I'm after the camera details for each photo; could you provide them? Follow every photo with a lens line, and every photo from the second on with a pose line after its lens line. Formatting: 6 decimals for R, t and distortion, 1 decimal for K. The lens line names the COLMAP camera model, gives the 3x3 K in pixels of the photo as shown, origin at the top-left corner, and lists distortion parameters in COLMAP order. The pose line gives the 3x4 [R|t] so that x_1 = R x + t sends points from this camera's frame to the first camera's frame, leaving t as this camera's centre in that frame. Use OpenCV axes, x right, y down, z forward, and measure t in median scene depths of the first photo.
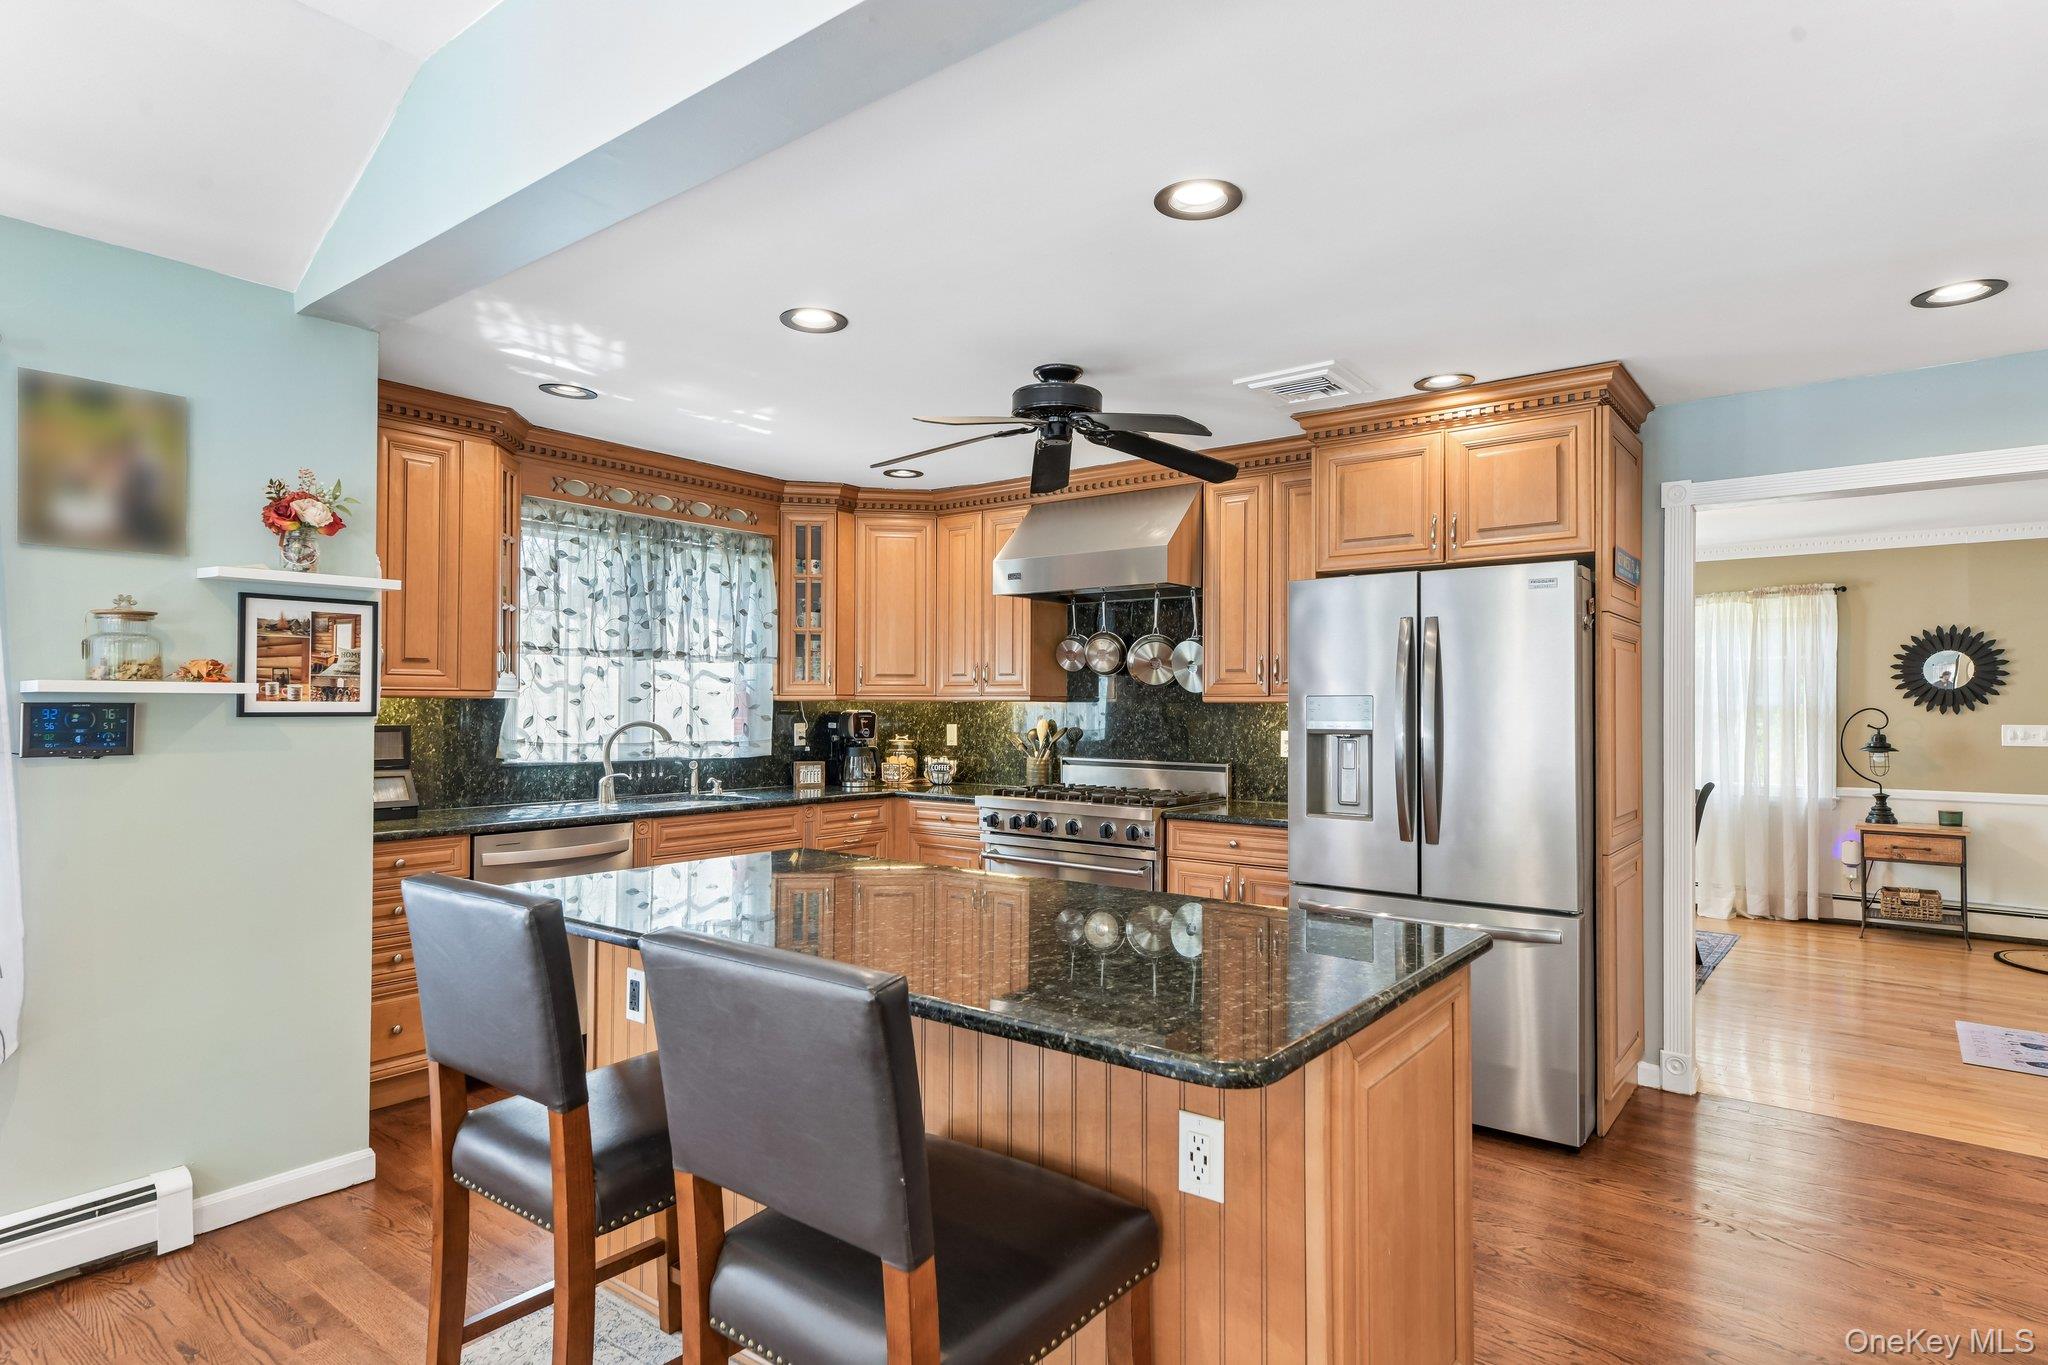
lens RADIAL K [[1094.2, 0, 1025.6], [0, 1094.2, 699.3], [0, 0, 1]] dist [0.013946, 0.000024]
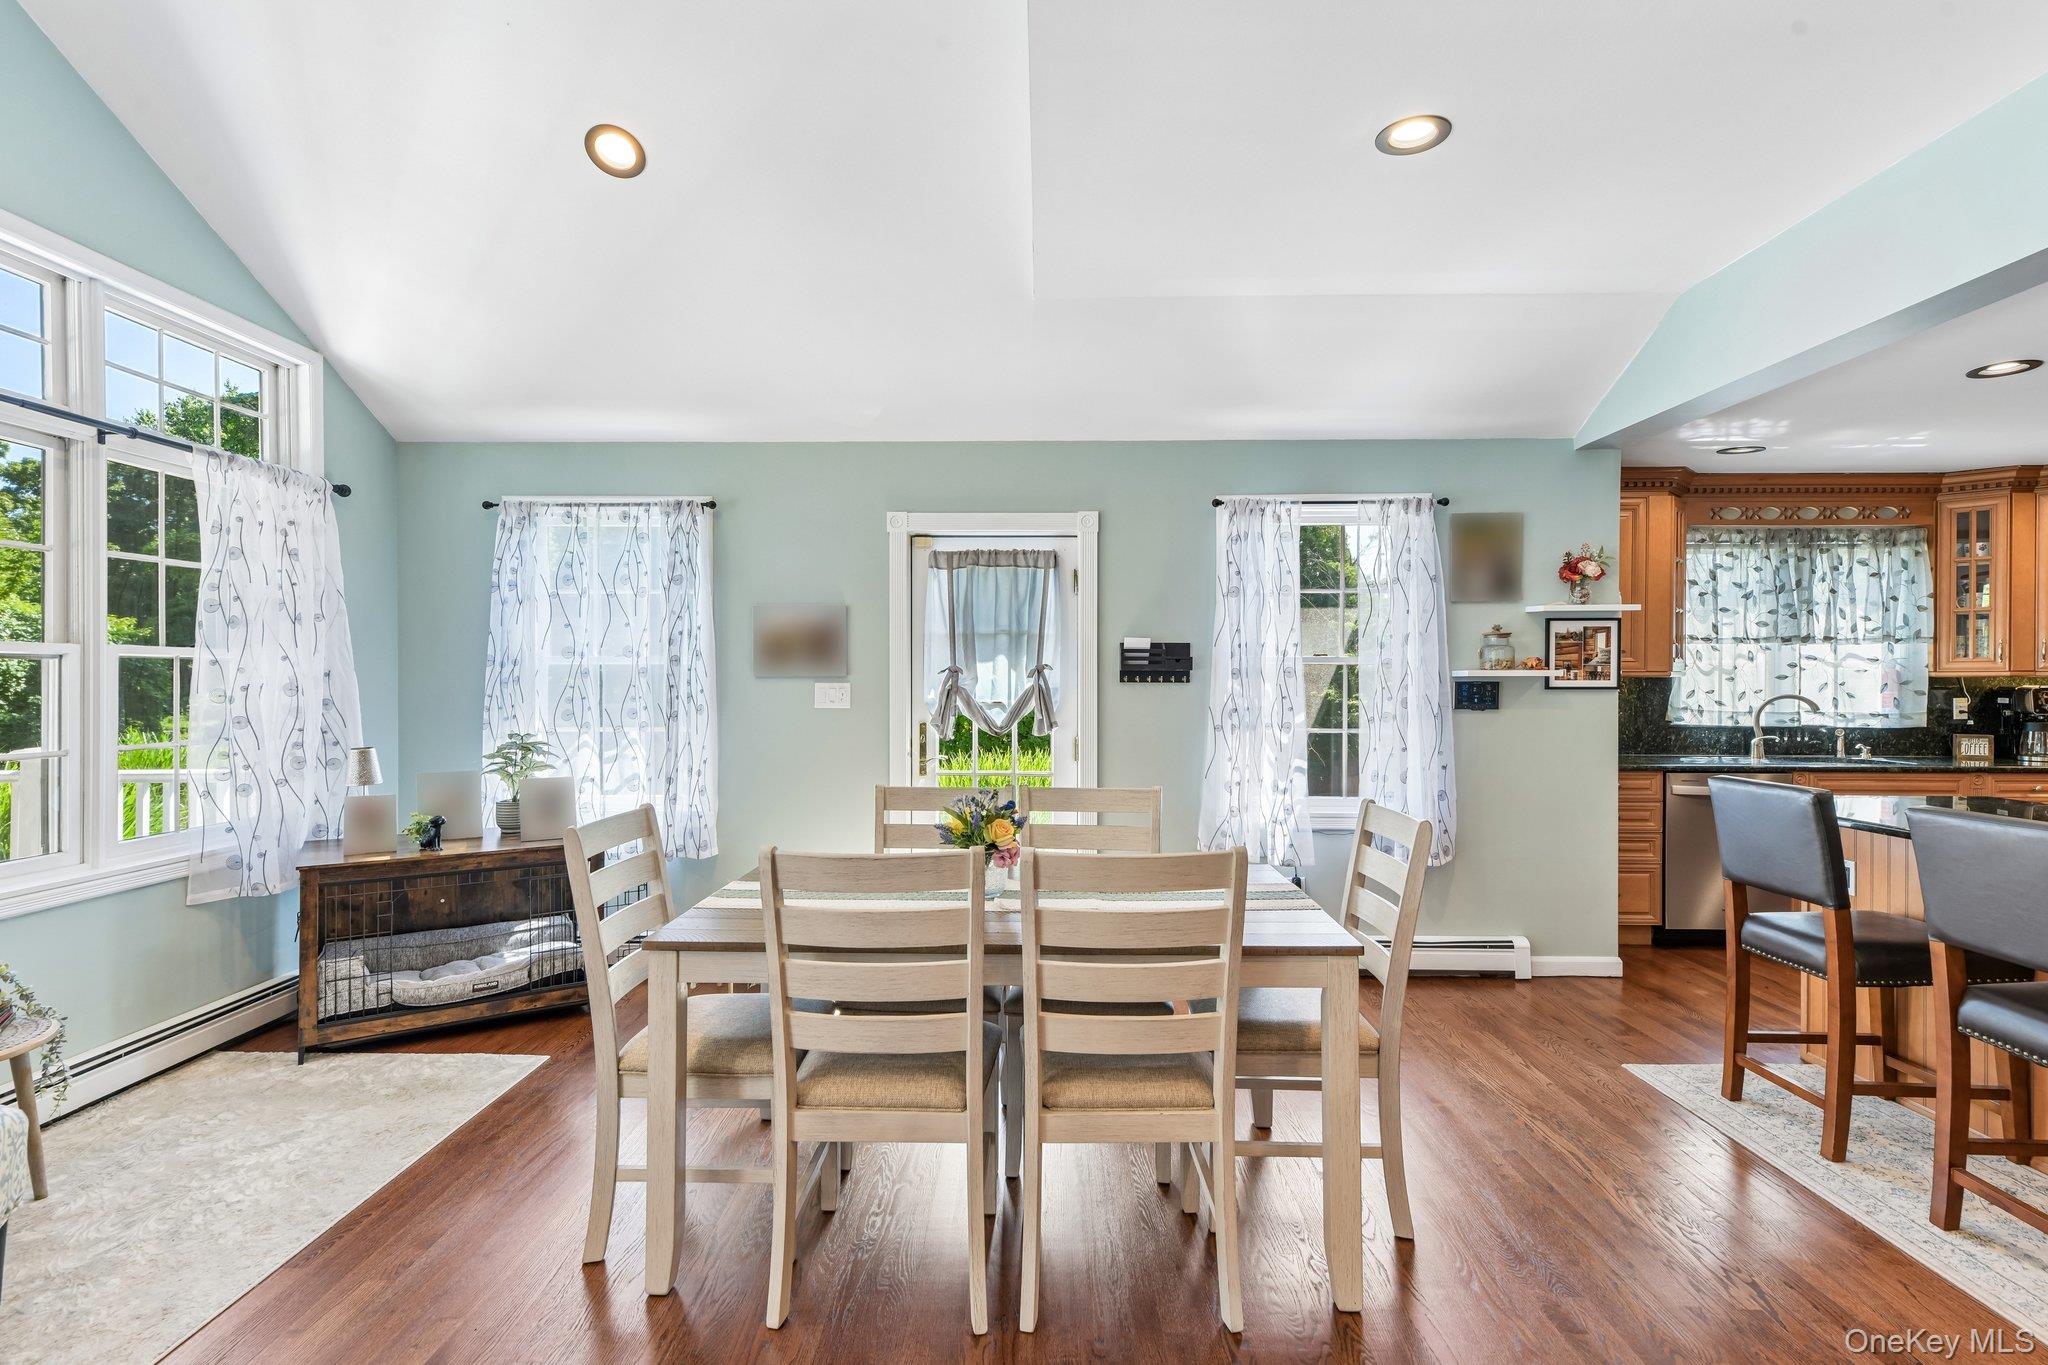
lens RADIAL K [[993.2, 0, 1024.0], [0, 993.2, 682.5], [0, 0, 1]] dist [0.015223, -0.001299]
pose [[0.599553, 0.000101, -0.800335, 0.033756], [0.006679, 0.999965, 0.005130, -0.005052], [0.800307, -0.008421, 0.599531, -0.362469]]
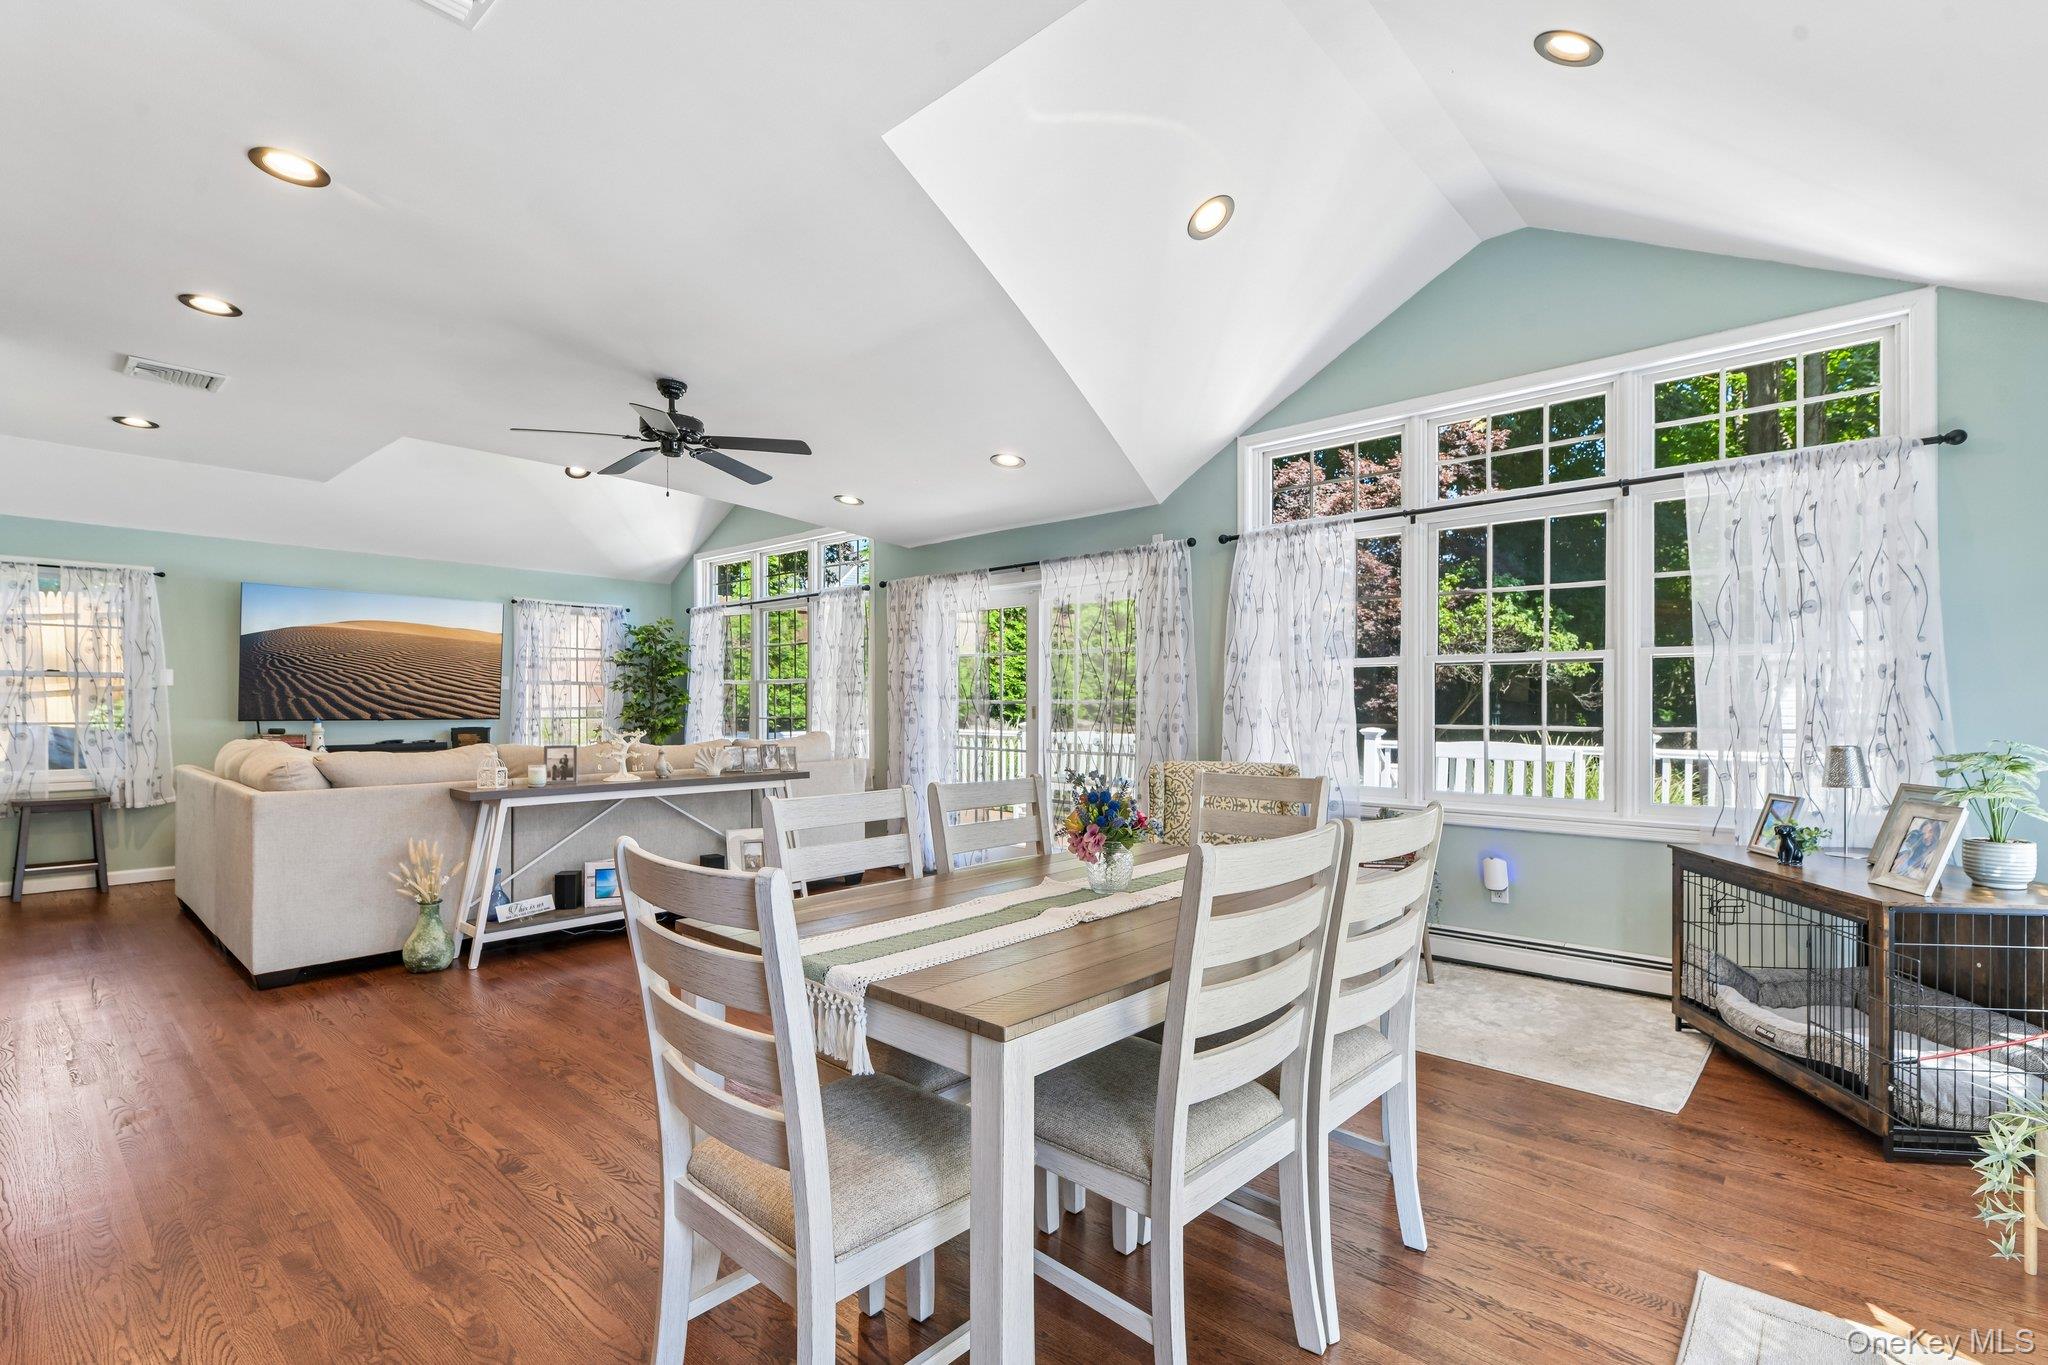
lens RADIAL K [[908.5, 0, 1013.9], [0, 908.5, 709.4], [0, 0, 1]] dist [0.001776, 0.000050]
pose [[-0.997944, -0.008191, 0.063568, -0.390033], [-0.008905, 0.999900, -0.010958, 0.035150], [-0.063472, -0.011502, -0.997917, 0.372056]]
